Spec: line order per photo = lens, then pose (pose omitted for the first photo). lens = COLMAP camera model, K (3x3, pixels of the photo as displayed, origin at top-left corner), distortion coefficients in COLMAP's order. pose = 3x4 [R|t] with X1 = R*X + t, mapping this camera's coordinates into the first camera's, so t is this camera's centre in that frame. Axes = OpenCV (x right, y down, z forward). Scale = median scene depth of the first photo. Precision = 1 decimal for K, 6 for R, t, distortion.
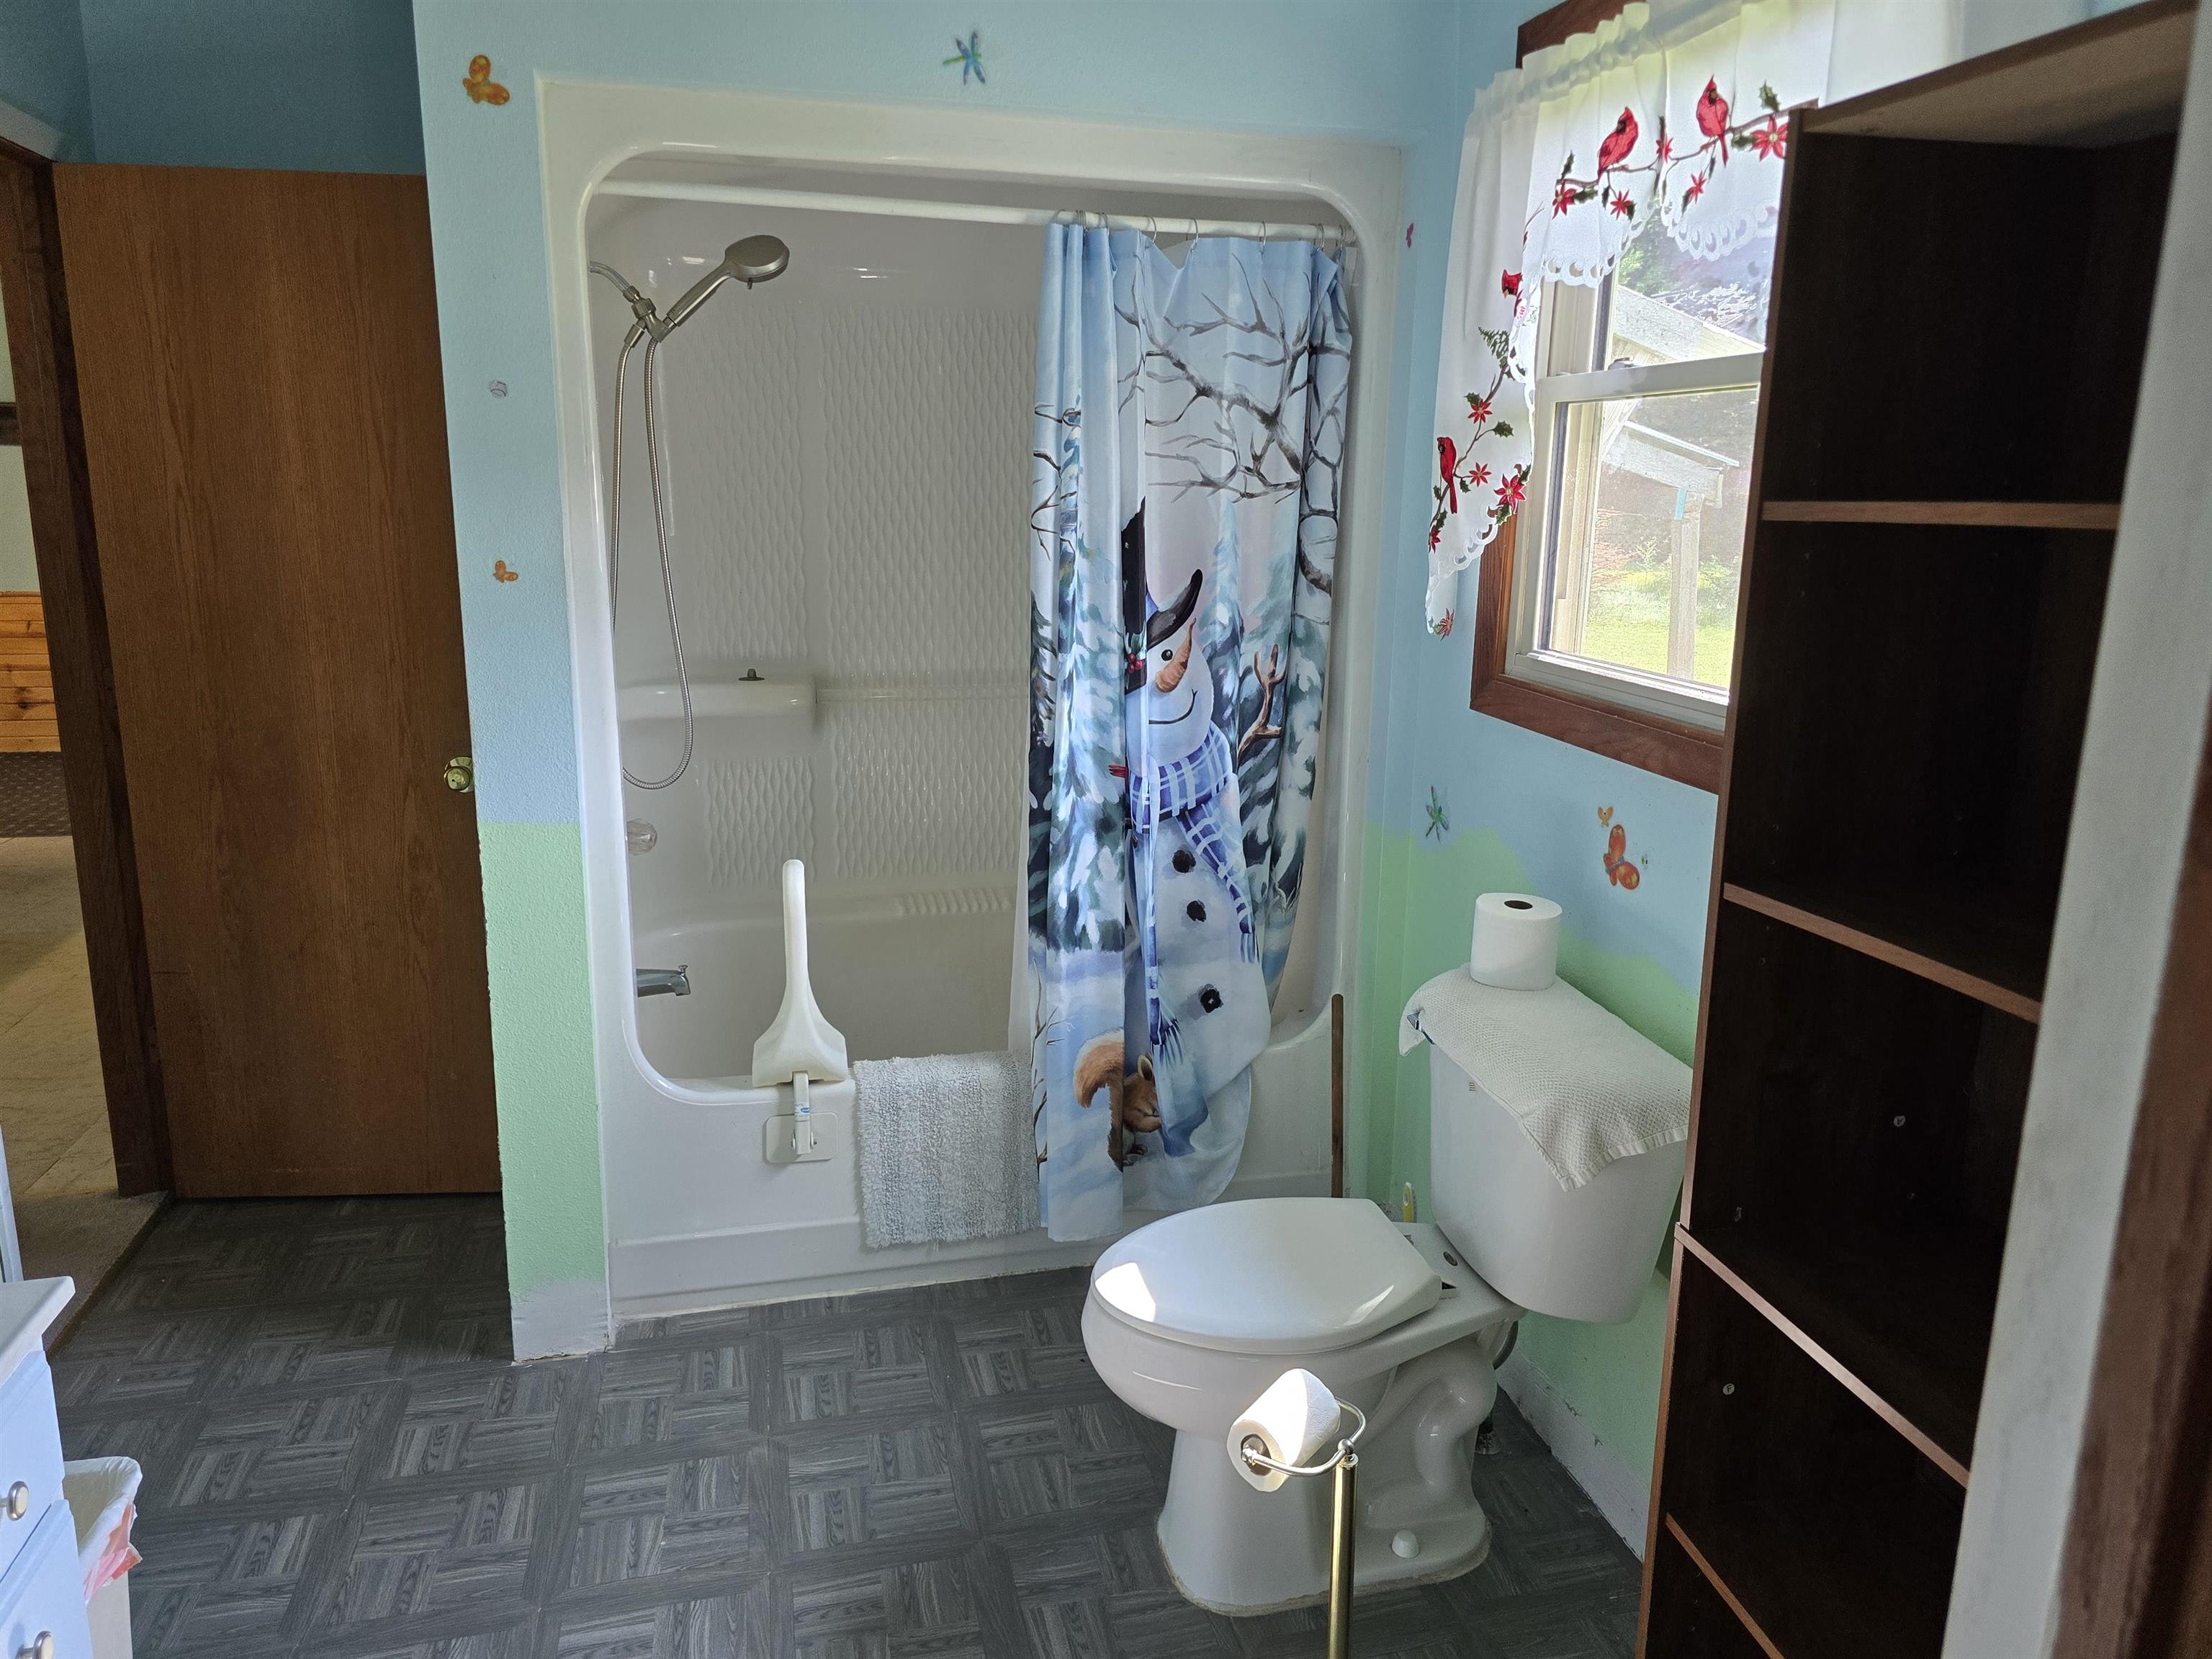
lens RADIAL K [[1495.8, 0, 1058.6], [0, 1495.8, 778.3], [0, 0, 1]] dist [0.036656, -0.028473]
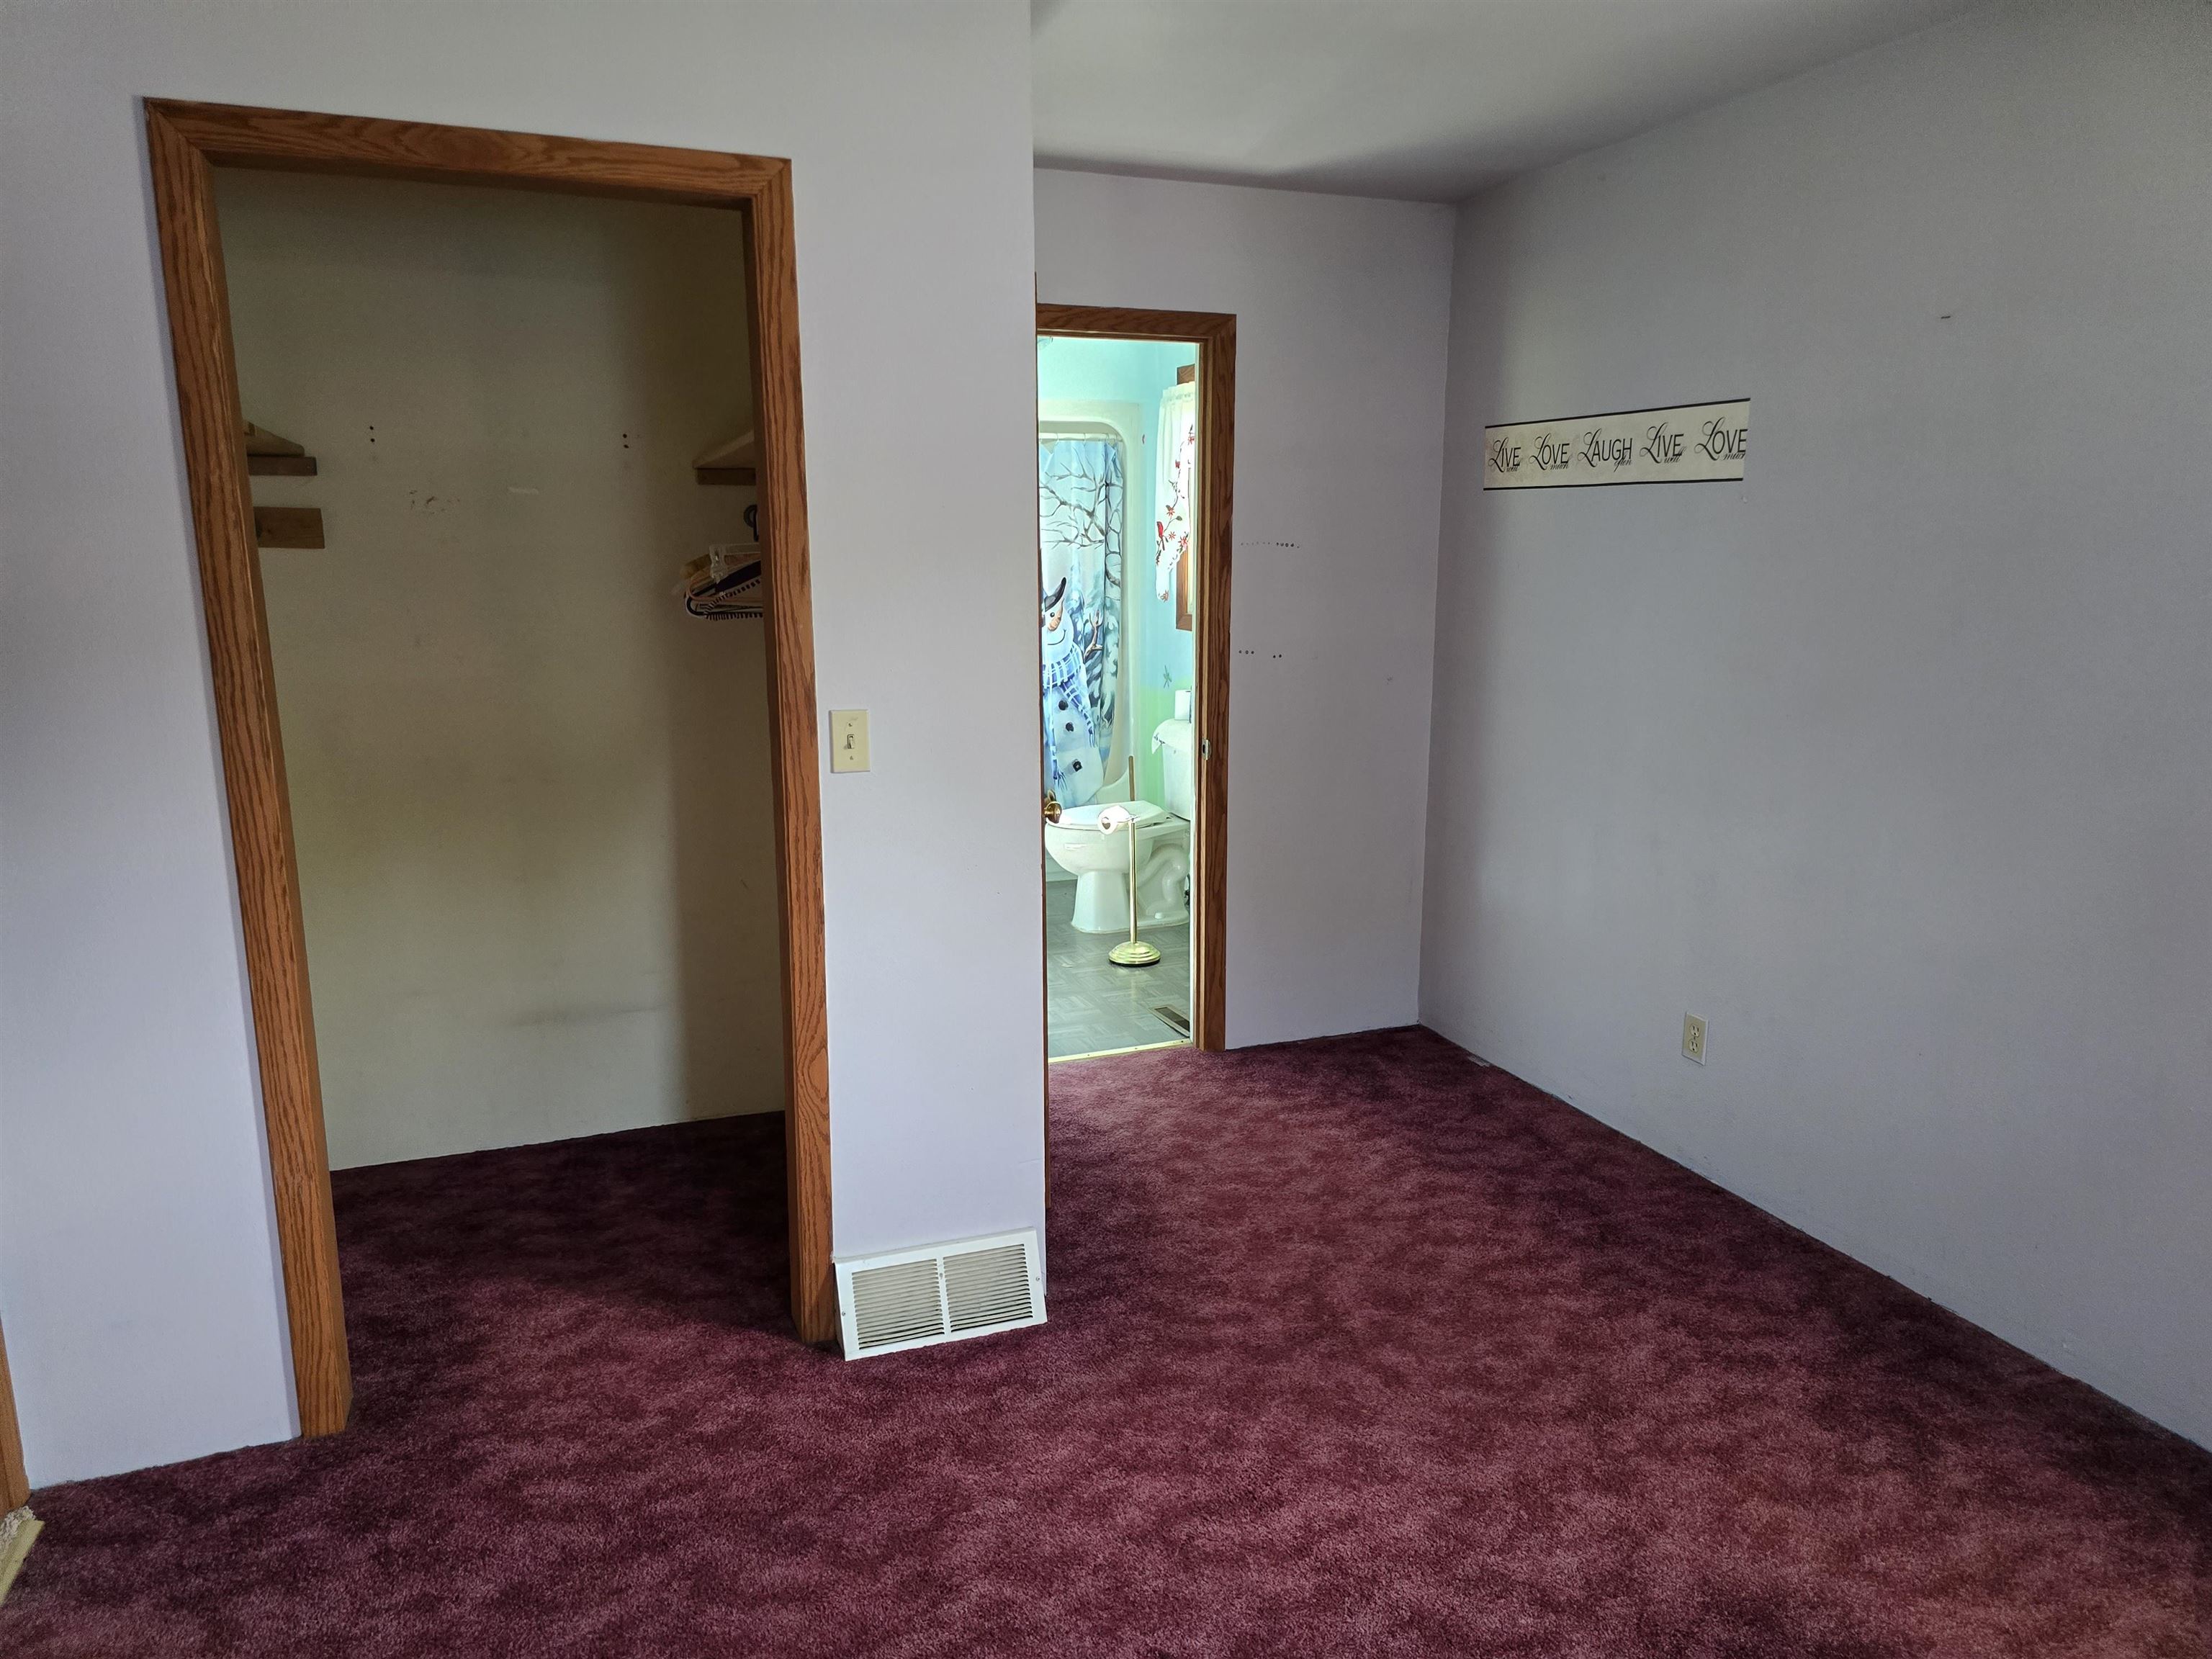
lens RADIAL K [[1495.8, 0, 1107.7], [0, 1495.8, 829.3], [0, 0, 1]] dist [0.036656, -0.028473]
pose [[0.987410, -0.048434, 0.150587, -0.211546], [0.049896, 0.998737, -0.005945, 0.271719], [-0.150109, 0.013384, 0.988579, -1.326662]]
